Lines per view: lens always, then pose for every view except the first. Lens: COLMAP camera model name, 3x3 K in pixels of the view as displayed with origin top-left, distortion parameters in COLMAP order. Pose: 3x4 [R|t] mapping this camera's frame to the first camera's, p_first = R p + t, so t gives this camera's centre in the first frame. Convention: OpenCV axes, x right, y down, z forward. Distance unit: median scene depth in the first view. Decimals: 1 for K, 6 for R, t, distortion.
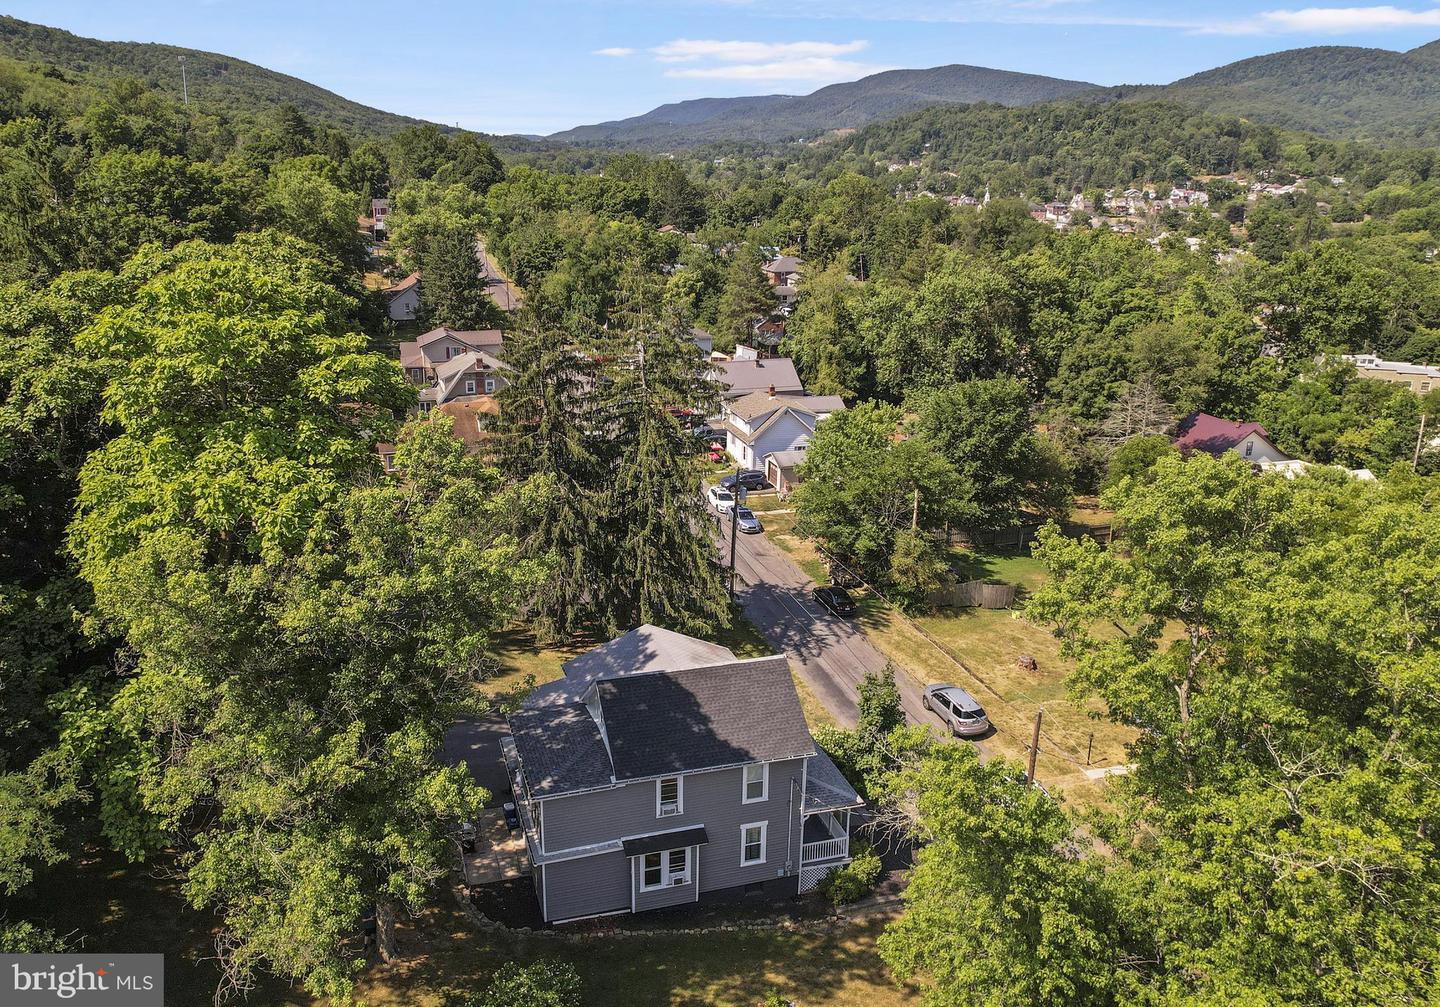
lens RADIAL K [[1083.4, 0, 680.4], [0, 1083.4, 505.2], [0, 0, 1]] dist [-0.002085, -0.003457]
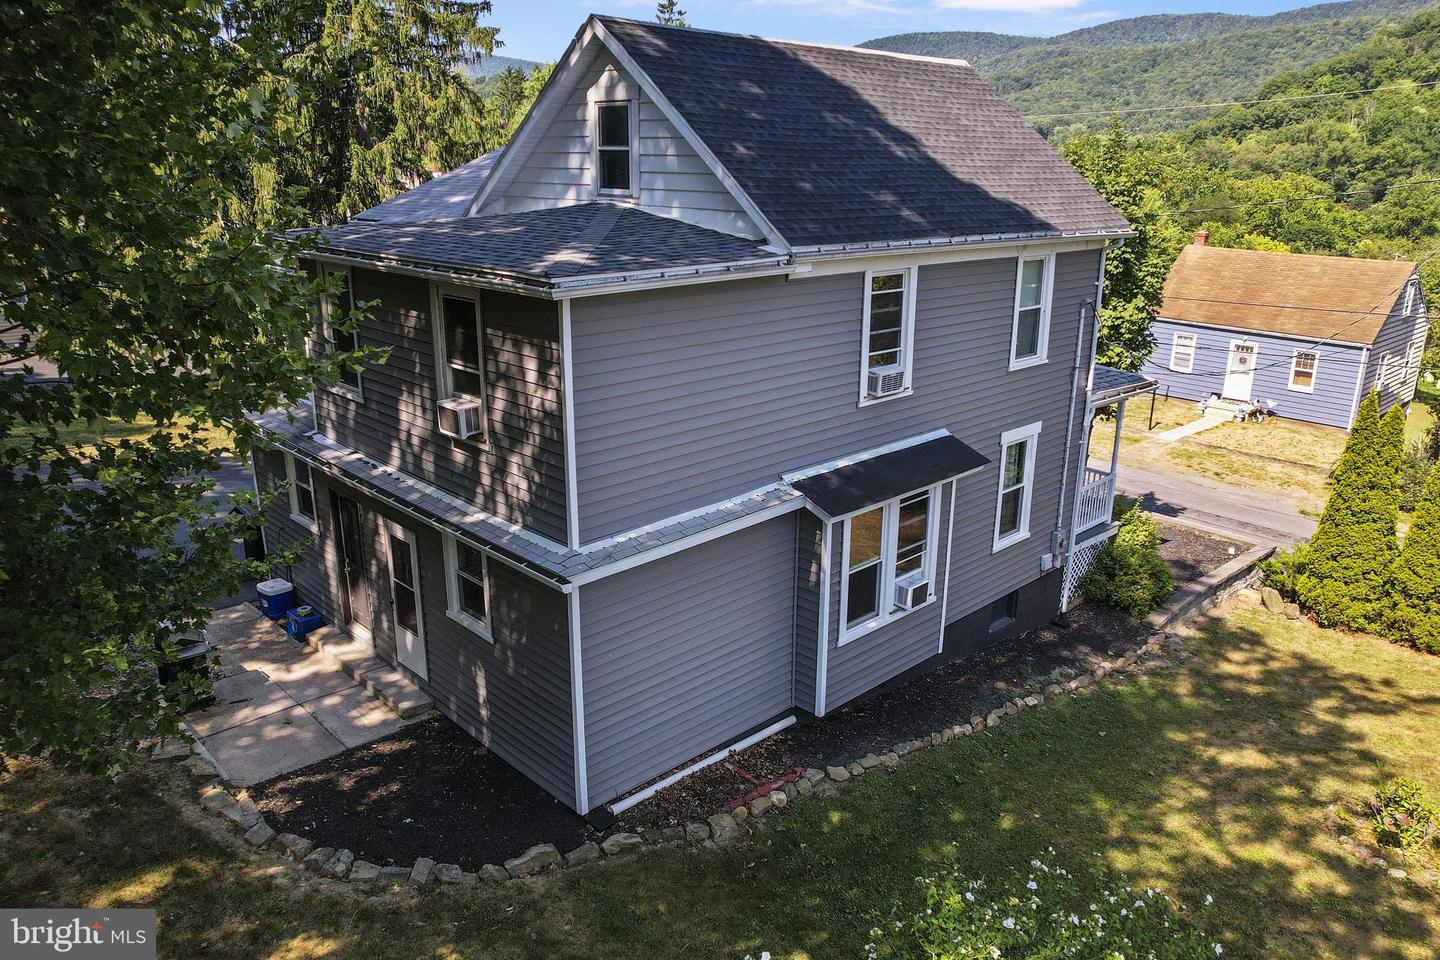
lens RADIAL K [[1031.0, 0, 755.7], [0, 1031.0, 507.5], [0, 0, 1]] dist [-0.054704, 0.016802]
pose [[0.868352, -0.147448, 0.473522, -0.193724], [0.137188, 0.988940, 0.056365, 0.287792], [-0.476596, 0.016016, 0.878976, 0.720703]]
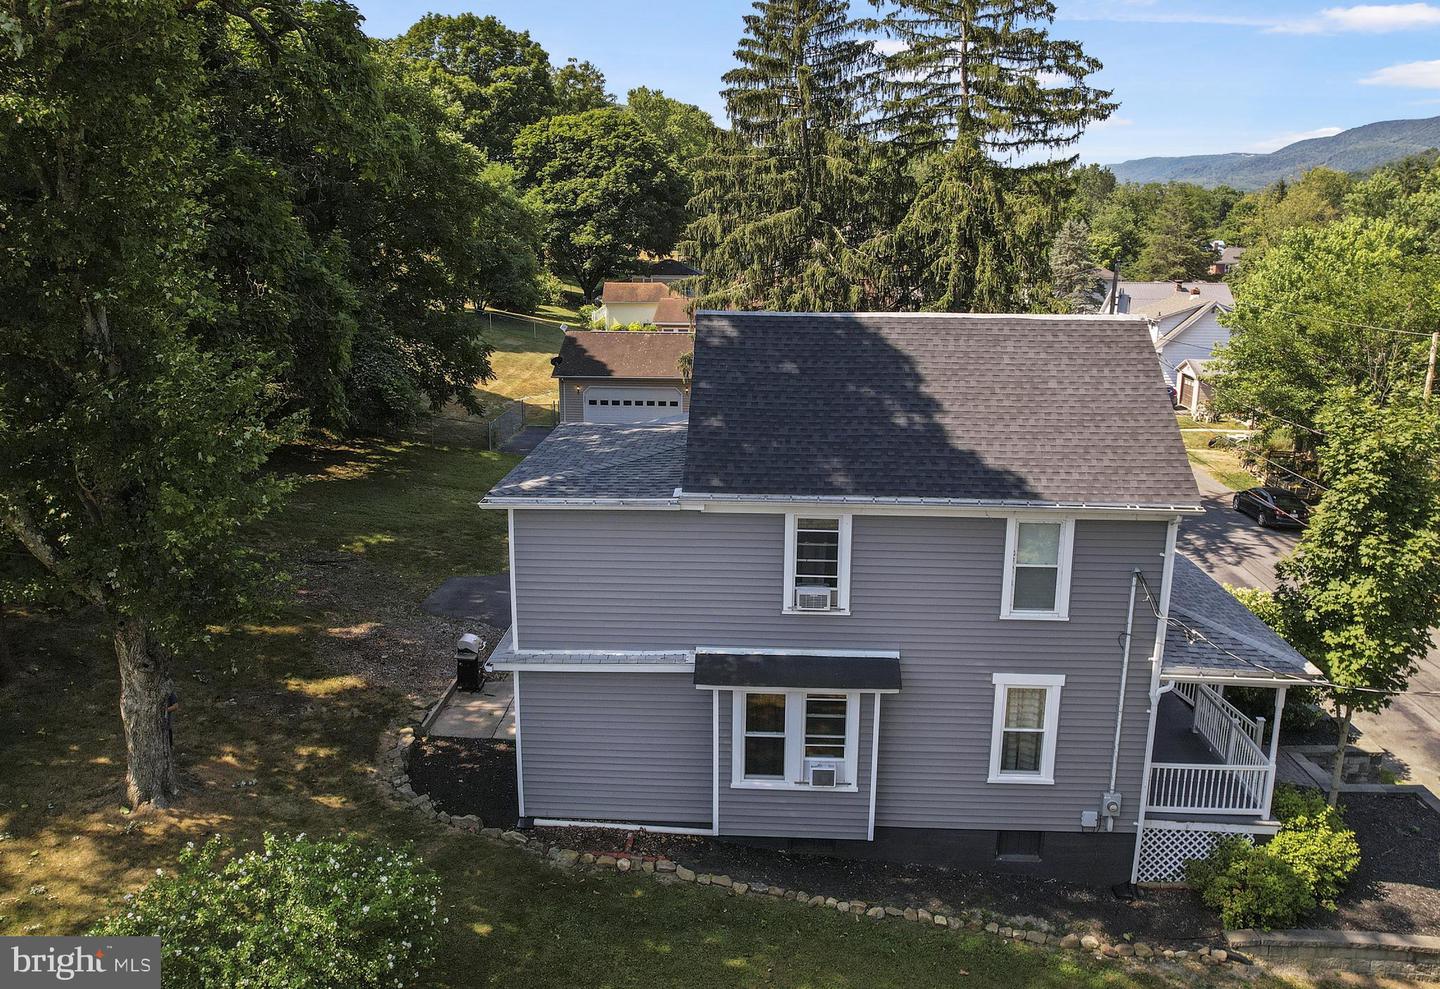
lens RADIAL K [[1141.7, 0, 719.4], [0, 1141.7, 482.4], [0, 0, 1]] dist [-0.045389, 0.022376]
pose [[0.945634, 0.077868, -0.315774, 0.087435], [-0.103311, 0.992547, -0.064625, 0.261099], [0.308388, 0.093735, 0.946631, 0.550224]]
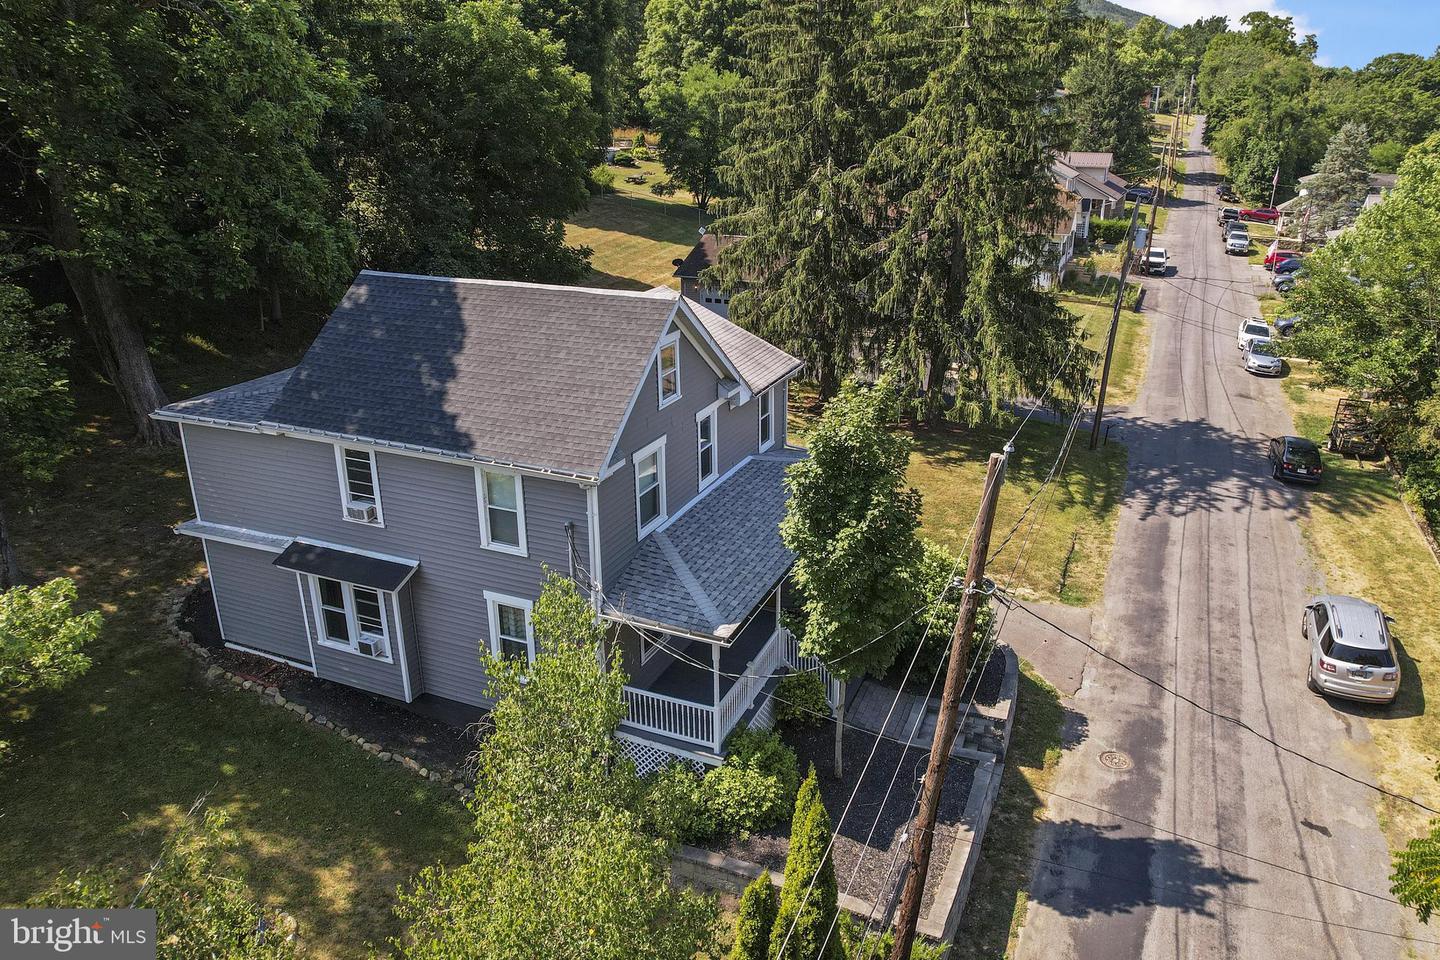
lens RADIAL K [[1031.0, 0, 724.0], [0, 1031.0, 486.4], [0, 0, 1]] dist [-0.054704, 0.016802]
pose [[0.774054, 0.221963, -0.592936, 0.411939], [-0.189301, 0.974828, 0.117798, 0.170515], [0.604158, 0.021061, 0.796587, 0.684244]]
